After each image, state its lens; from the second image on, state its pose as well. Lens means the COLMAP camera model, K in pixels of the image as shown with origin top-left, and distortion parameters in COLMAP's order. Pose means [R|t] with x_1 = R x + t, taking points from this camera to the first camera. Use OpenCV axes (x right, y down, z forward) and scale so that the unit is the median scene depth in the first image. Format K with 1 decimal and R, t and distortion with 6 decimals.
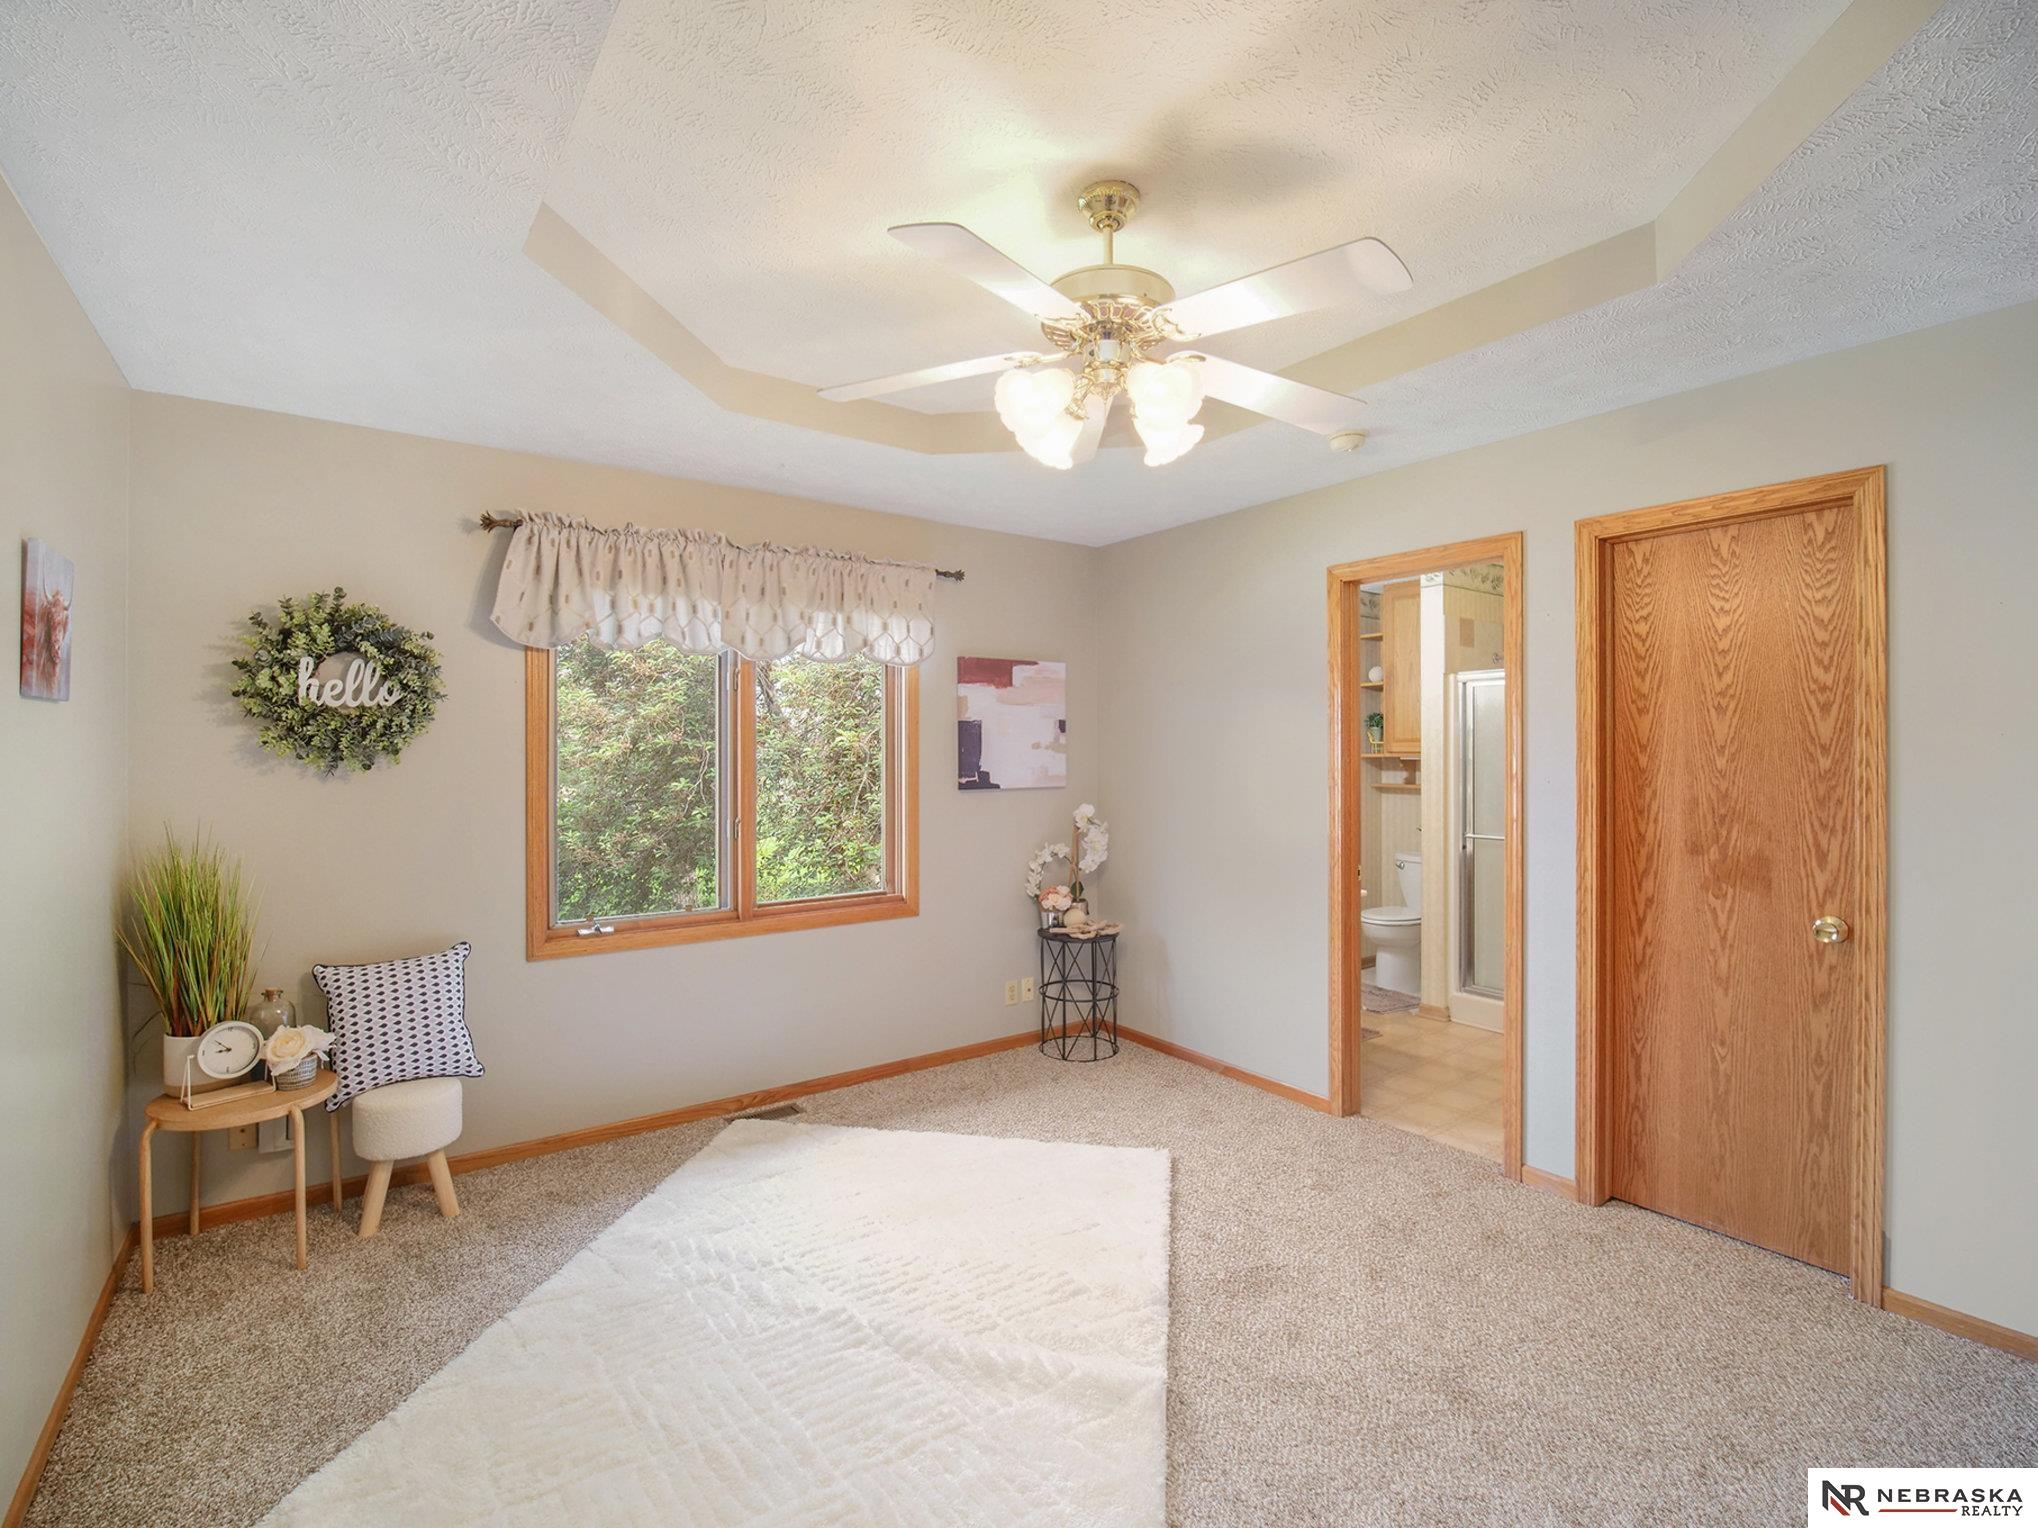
lens RADIAL K [[902.3, 0, 1050.5], [0, 902.3, 746.7], [0, 0, 1]] dist [-0.000256, -0.000191]
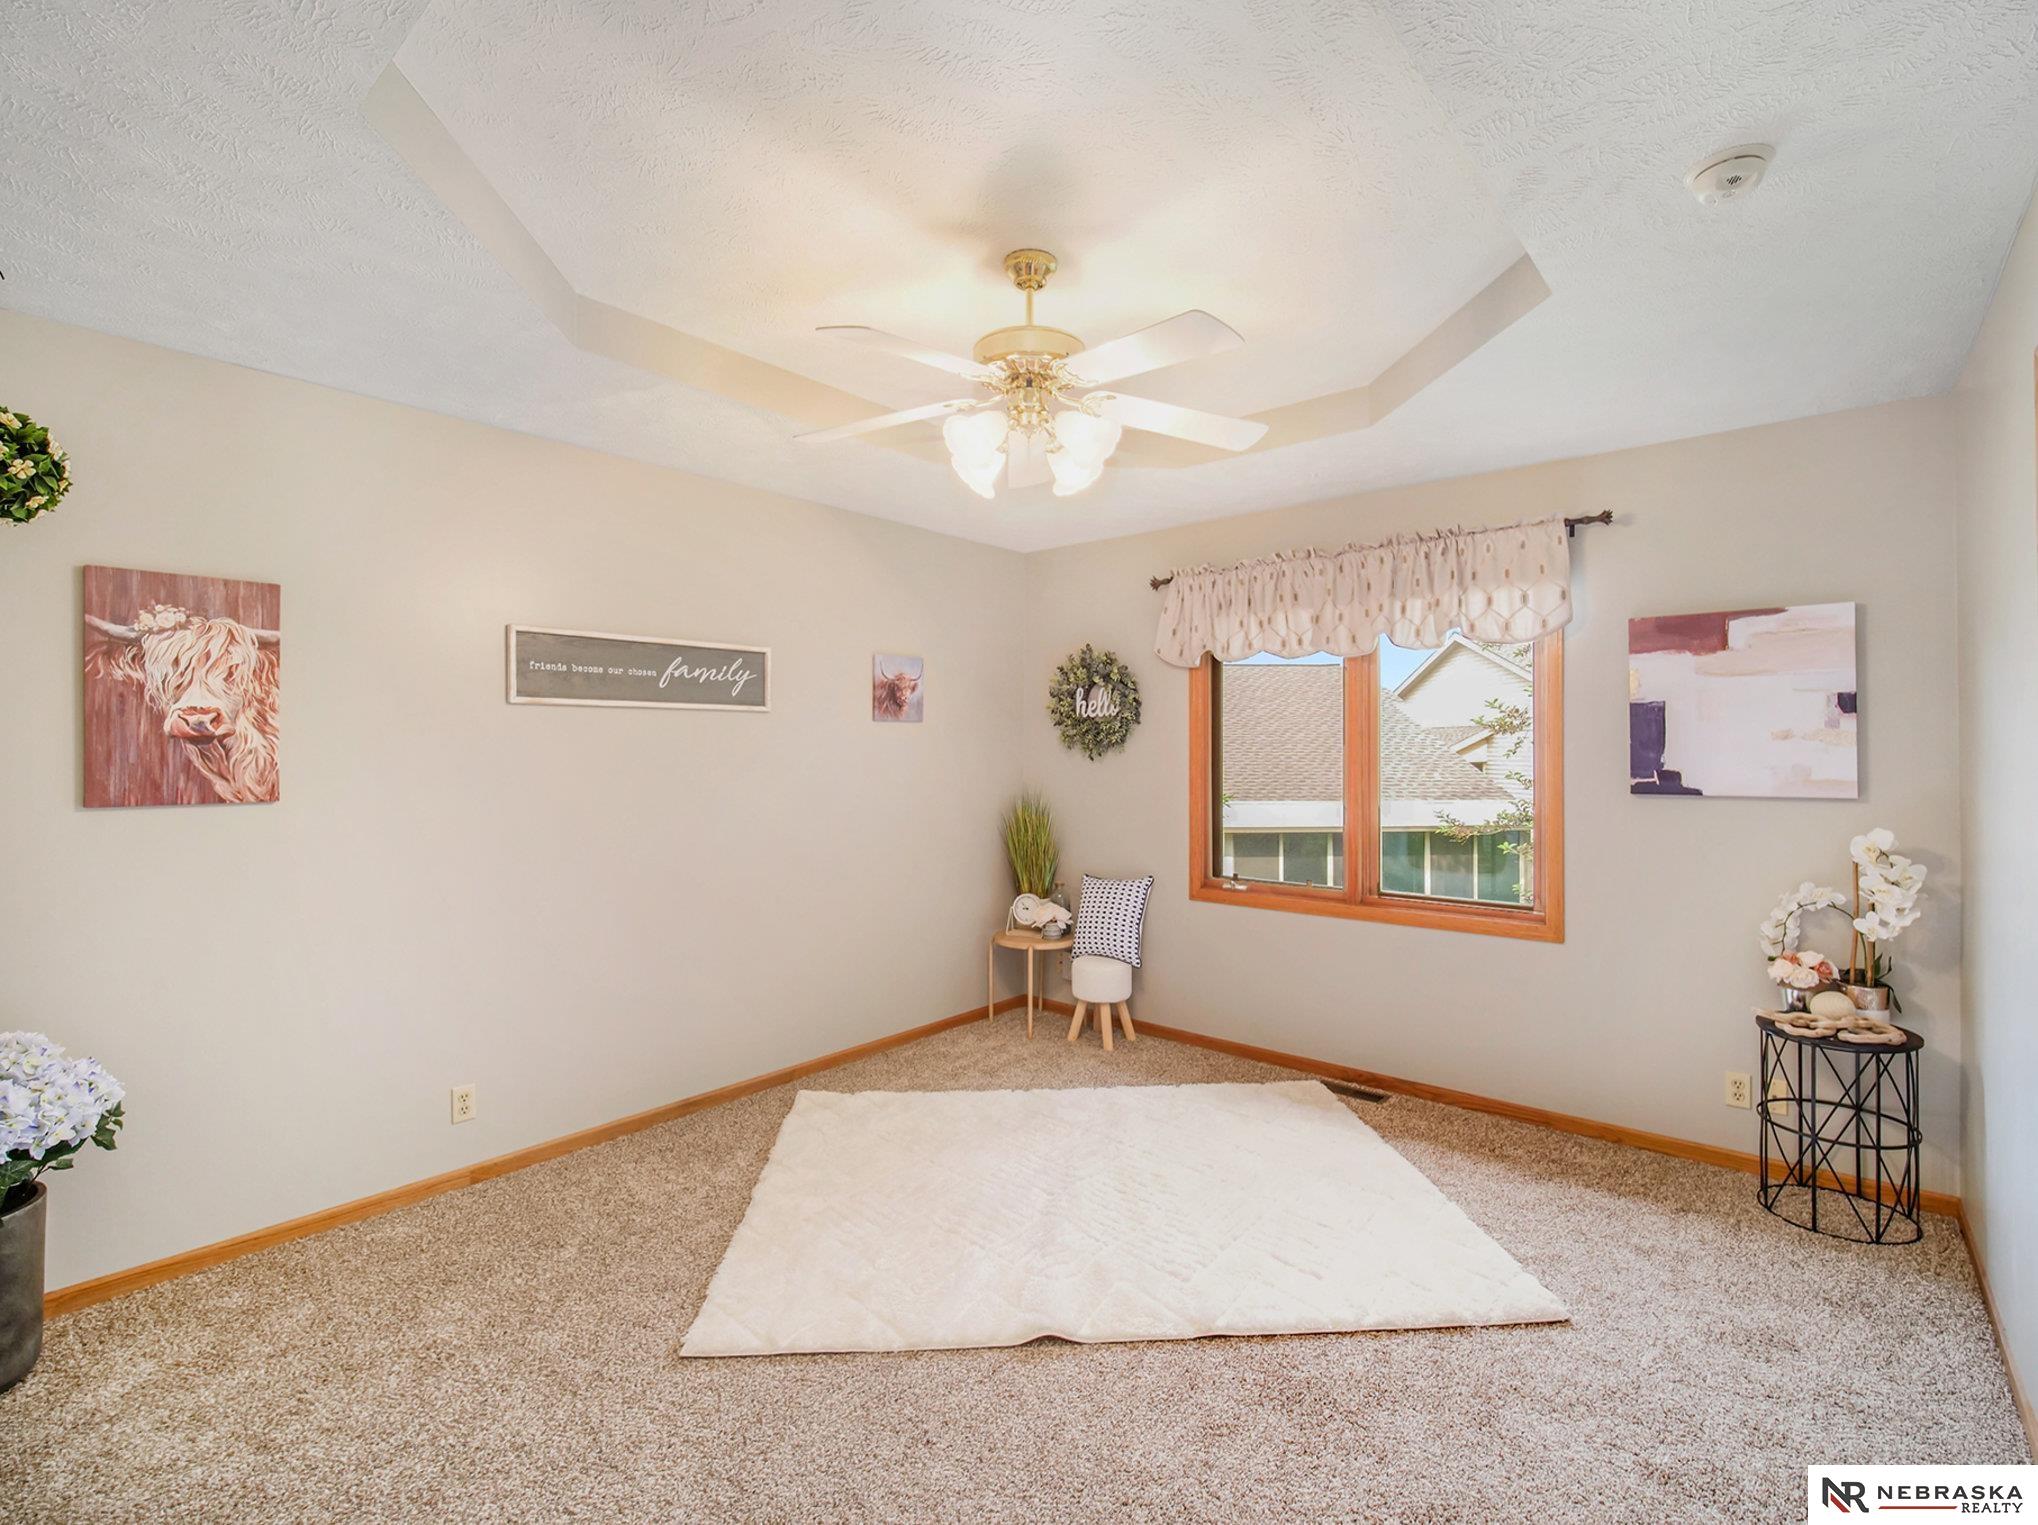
lens RADIAL K [[963.5, 0, 1050.6], [0, 963.5, 742.8], [0, 0, 1]] dist [-0.000122, -0.010587]
pose [[0.256880, -0.003064, -0.966438, 0.666451], [0.007837, 0.999969, -0.001087, 0.002094], [0.966412, -0.007295, 0.256896, 0.373555]]
